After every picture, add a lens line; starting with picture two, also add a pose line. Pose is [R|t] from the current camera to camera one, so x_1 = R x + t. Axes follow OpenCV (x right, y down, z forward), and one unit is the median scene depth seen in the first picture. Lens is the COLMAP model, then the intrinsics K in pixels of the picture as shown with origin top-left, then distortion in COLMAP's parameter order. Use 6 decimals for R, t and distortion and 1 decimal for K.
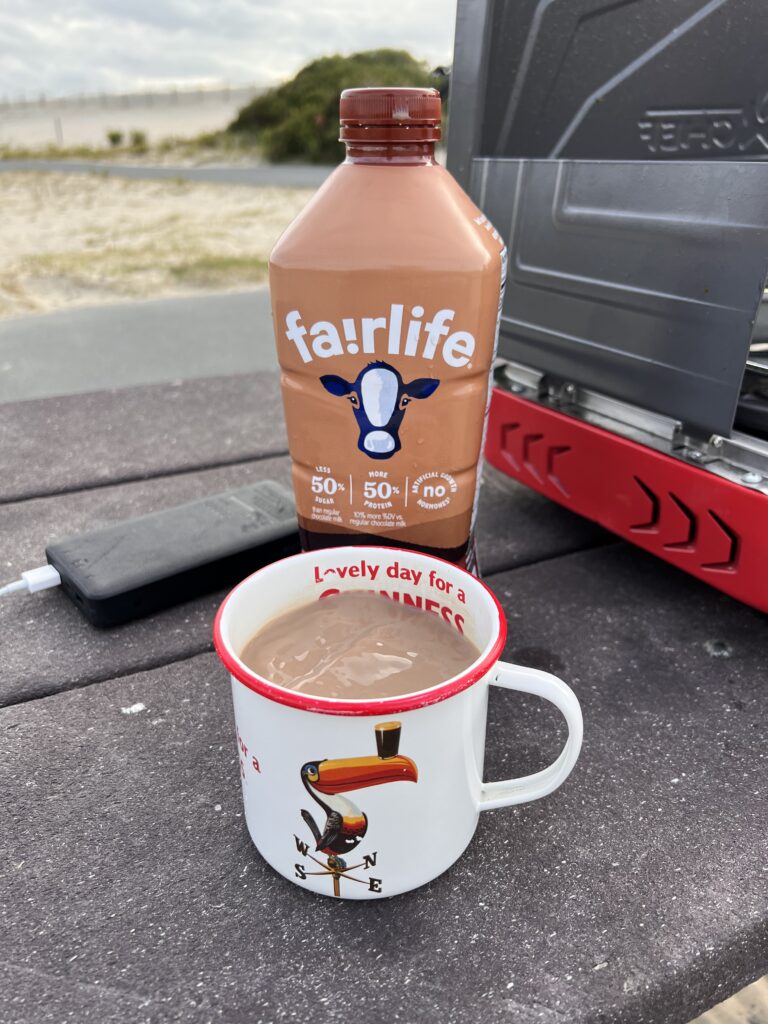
lens RADIAL K [[788.5, 0, 384.0], [0, 788.5, 512.0], [0, 0, 1]] dist [0.014898, -0.000411]
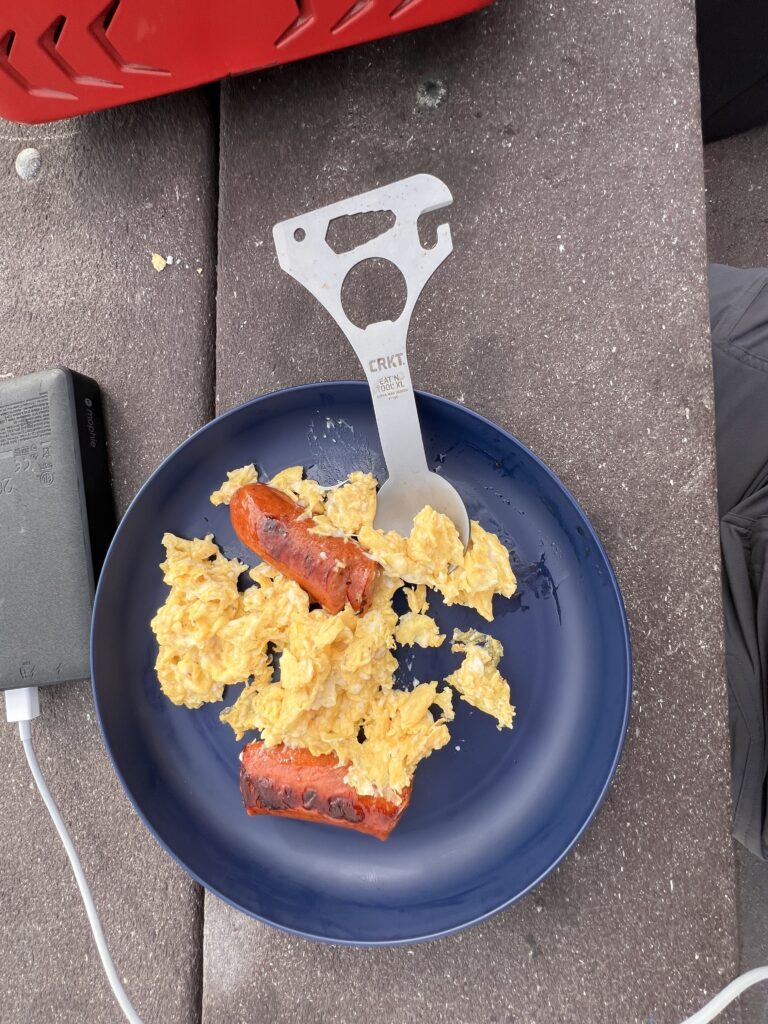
lens RADIAL K [[459.8, 0, 384.0], [0, 459.8, 512.0], [0, 0, 1]] dist [-0.000735, -0.000017]
pose [[0.433493, -0.900935, -0.020015, -0.072937], [0.547379, 0.245603, 0.800035, -0.250193], [-0.715863, -0.357765, 0.599620, 0.710467]]
